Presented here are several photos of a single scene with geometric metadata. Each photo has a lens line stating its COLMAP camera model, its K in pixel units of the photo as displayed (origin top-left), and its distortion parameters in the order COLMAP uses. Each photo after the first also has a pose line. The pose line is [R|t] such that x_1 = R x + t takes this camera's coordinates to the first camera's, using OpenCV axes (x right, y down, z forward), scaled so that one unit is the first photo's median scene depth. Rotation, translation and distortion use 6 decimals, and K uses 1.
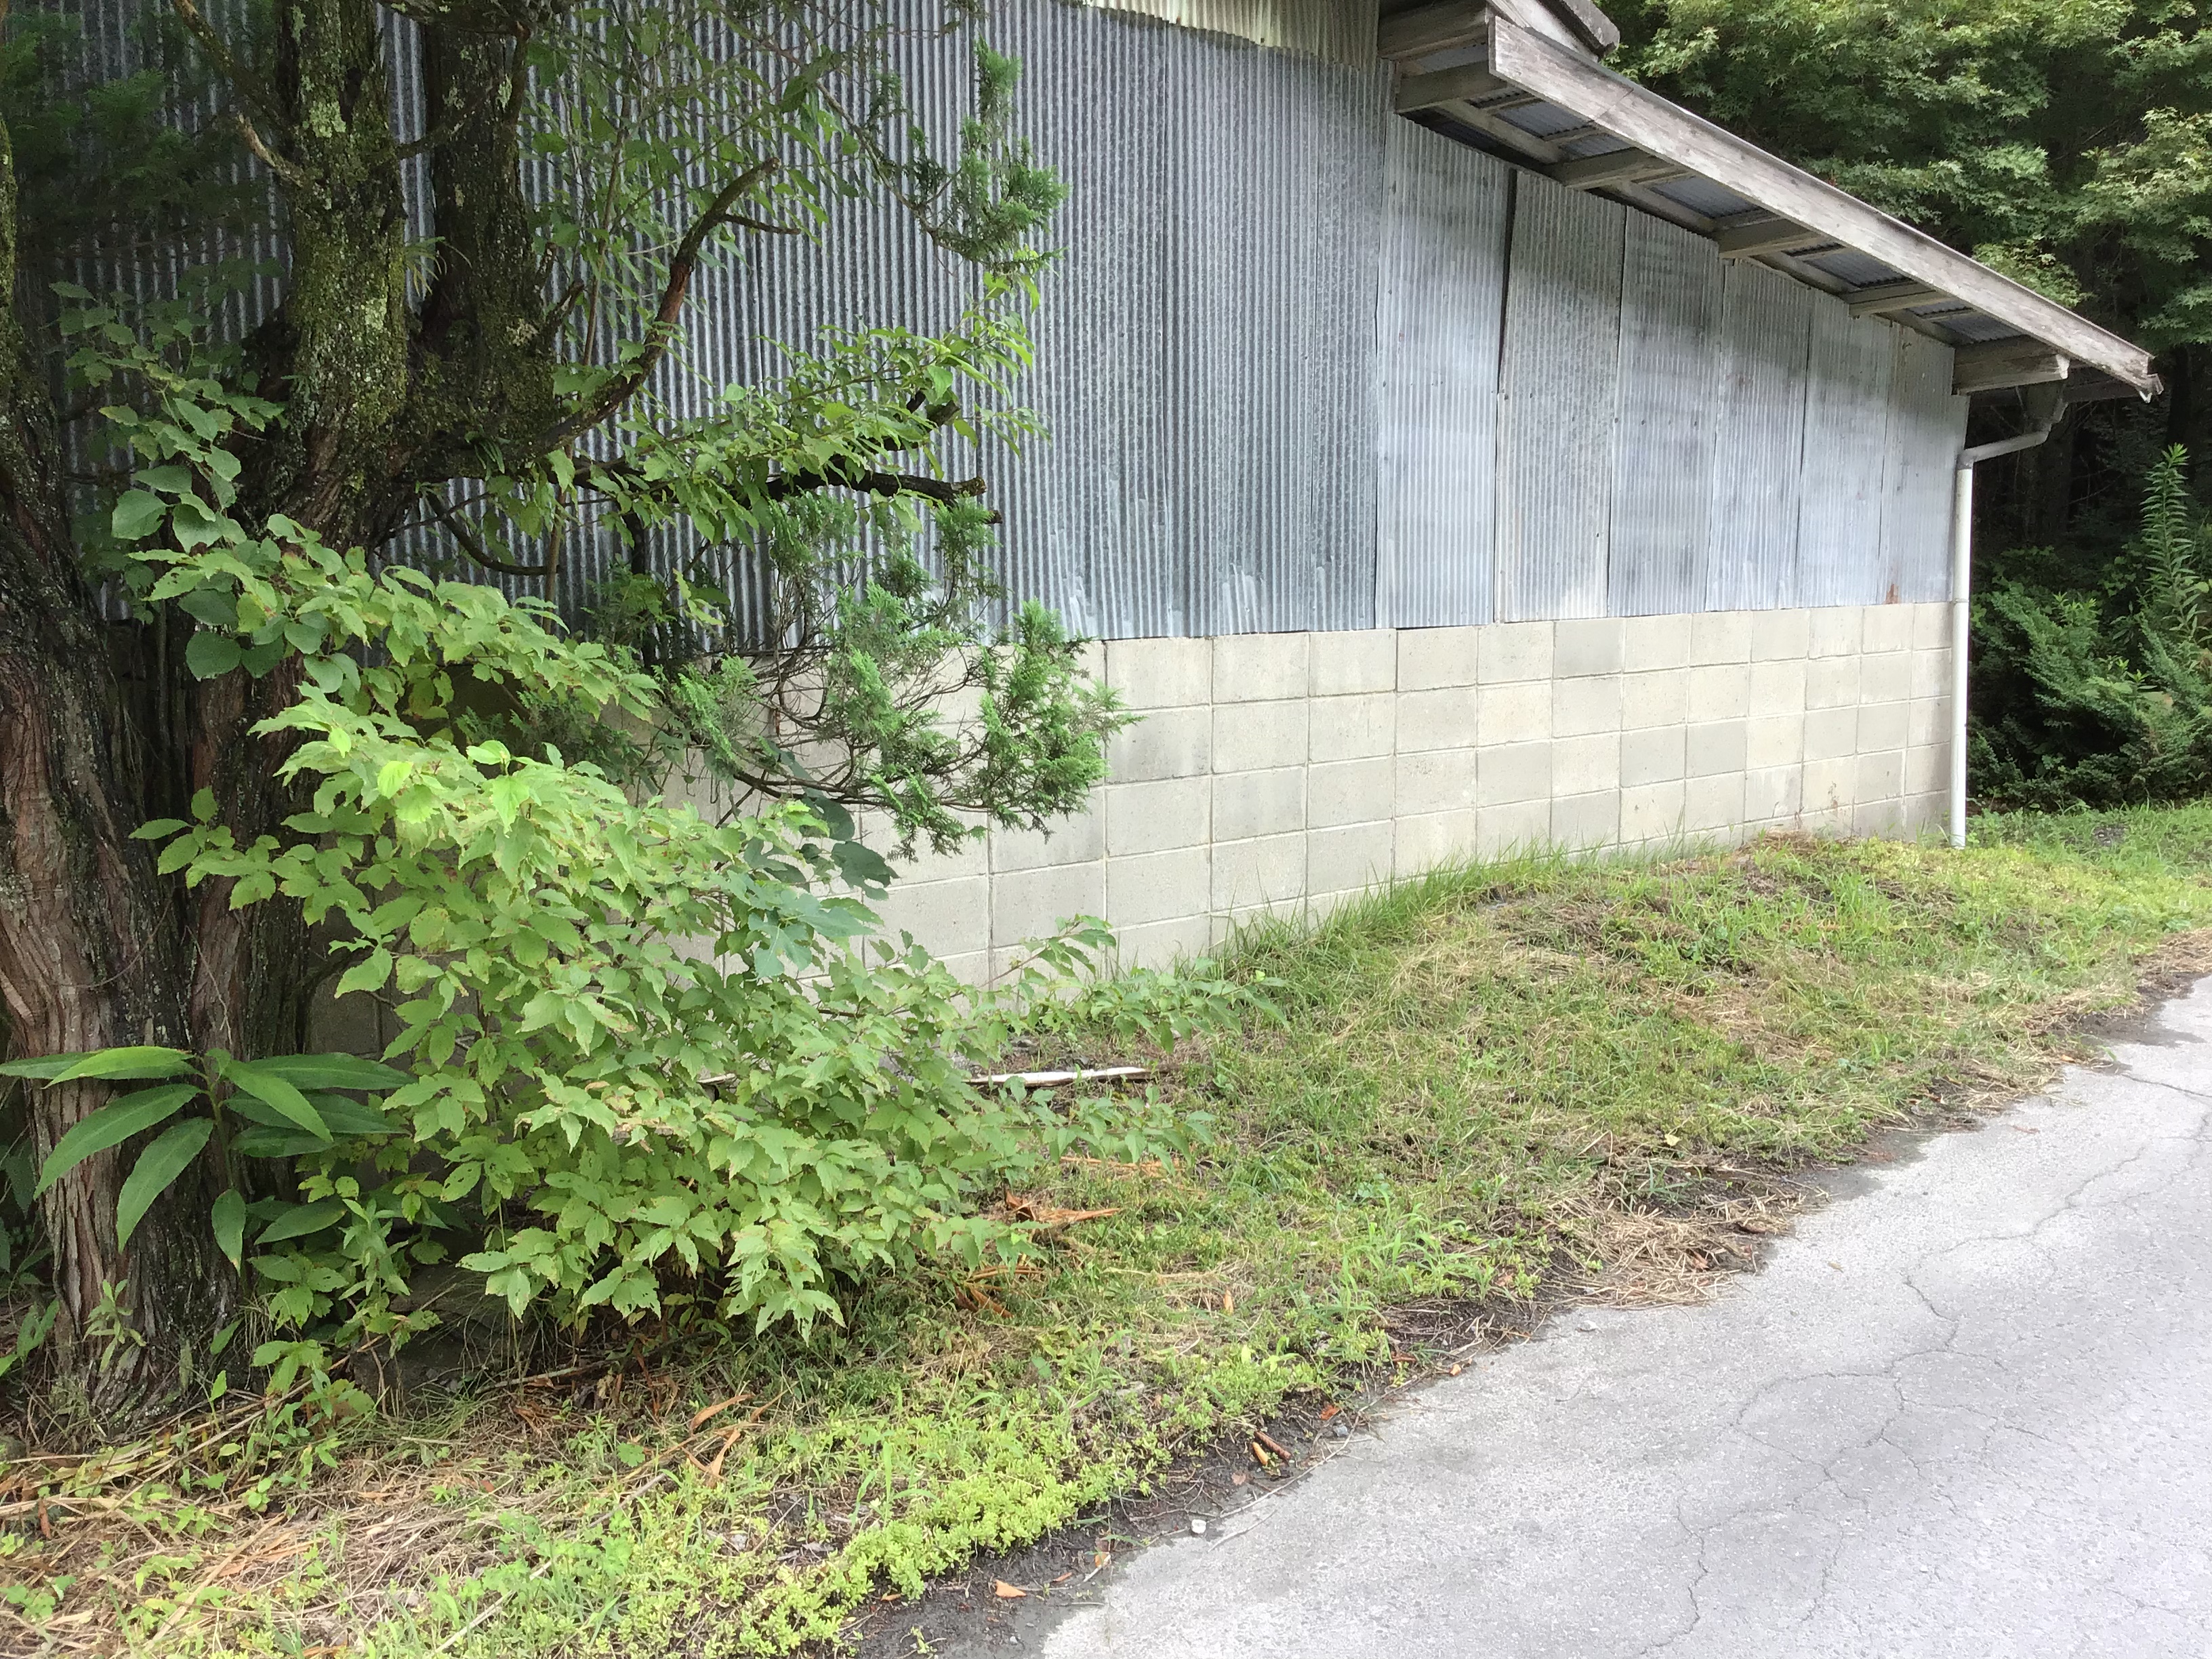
lens RADIAL K [[2016.4, 0, 1106.0], [0, 2016.4, 829.5], [0, 0, 1]] dist [-0.007478, -0.005075]
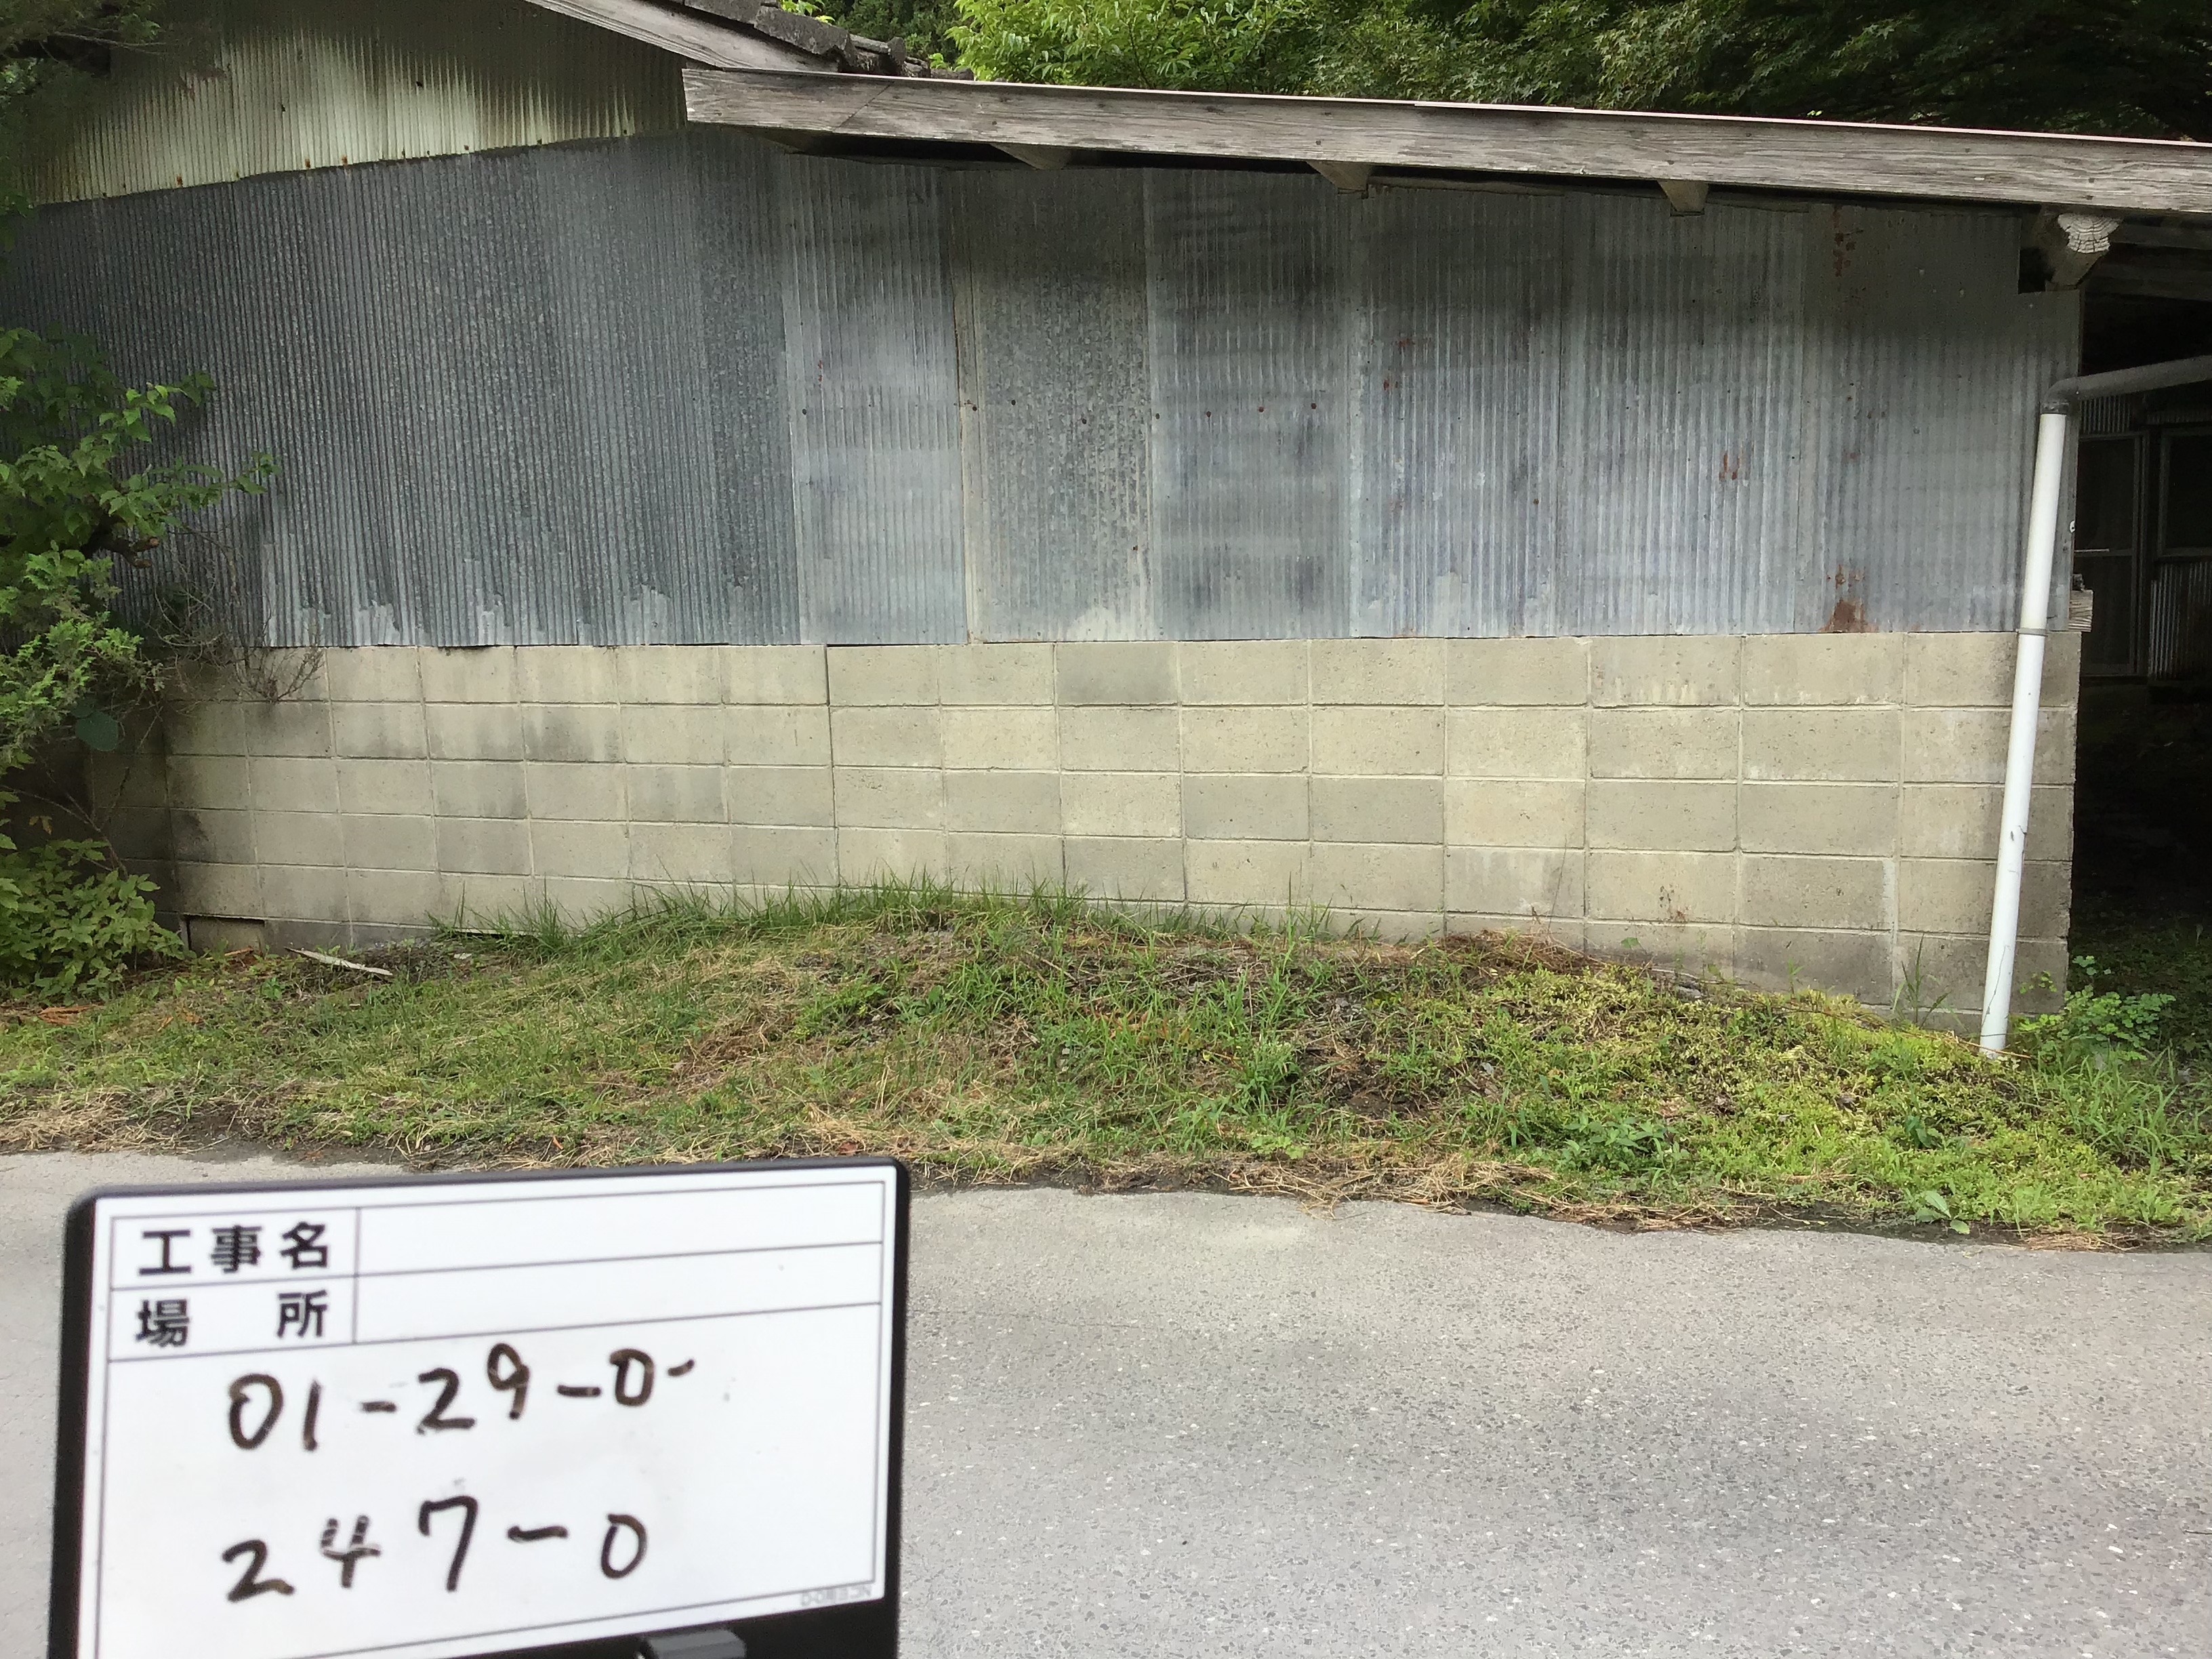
lens RADIAL K [[1978.0, 0, 1106.0], [0, 1978.0, 829.5], [0, 0, 1]] dist [0.003023, 0.002822]
pose [[0.480396, 0.123858, -0.868262, 1.018431], [-0.093731, 0.991559, 0.089587, -0.101048], [0.872029, 0.038346, 0.487951, 0.574950]]
